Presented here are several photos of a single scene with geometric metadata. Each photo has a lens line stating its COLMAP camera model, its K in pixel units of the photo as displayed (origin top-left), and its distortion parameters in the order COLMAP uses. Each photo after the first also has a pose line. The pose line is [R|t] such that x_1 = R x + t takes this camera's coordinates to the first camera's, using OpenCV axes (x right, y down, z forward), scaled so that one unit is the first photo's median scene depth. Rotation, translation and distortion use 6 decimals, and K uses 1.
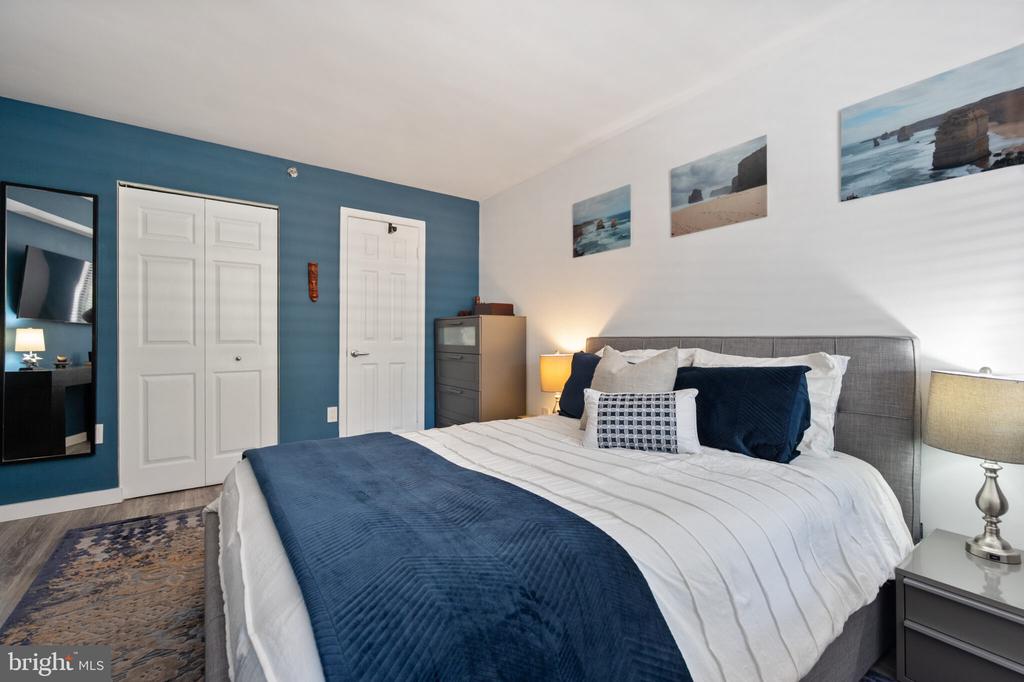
lens RADIAL K [[440.4, 0, 512.0], [0, 440.4, 341.0], [0, 0, 1]] dist [0.000685, 0.000042]
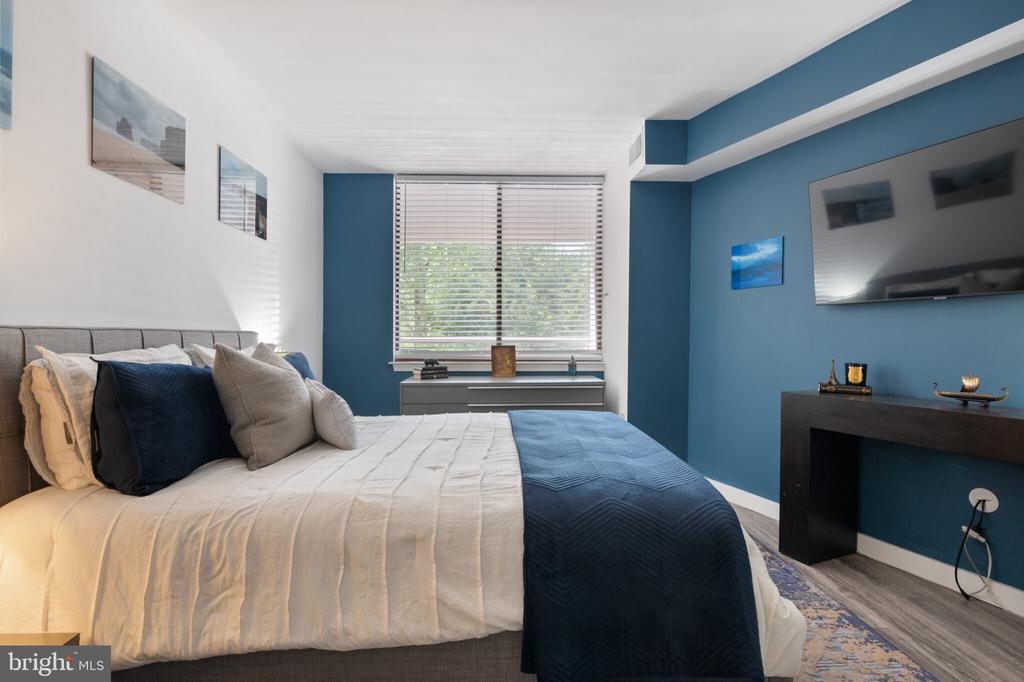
lens RADIAL K [[503.9, 0, 522.7], [0, 503.9, 341.8], [0, 0, 1]] dist [0.000208, 0.000656]
pose [[-0.842608, -0.010073, 0.538433, -0.526322], [-0.003080, 0.999899, 0.013886, -0.001596], [-0.538518, 0.010042, -0.842554, 1.274925]]
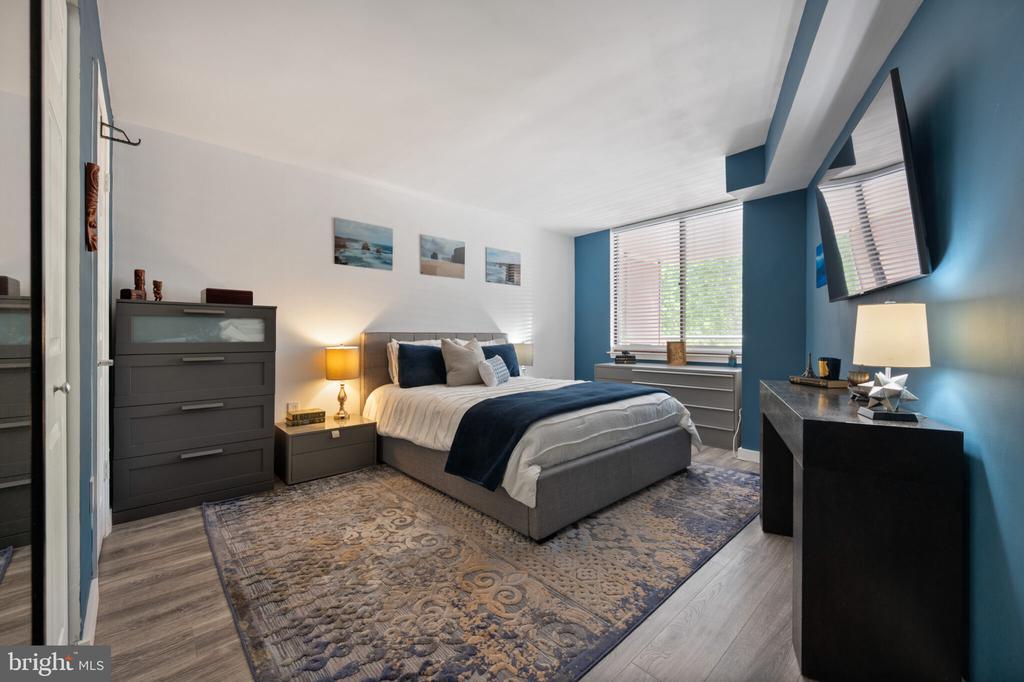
lens RADIAL K [[411.3, 0, 515.4], [0, 411.3, 336.5], [0, 0, 1]] dist [0.001141, -0.000041]
pose [[-0.132544, -0.003231, 0.991172, -1.262643], [0.005424, 0.999977, 0.003985, 0.001055], [-0.991162, 0.005905, -0.132523, 0.852460]]
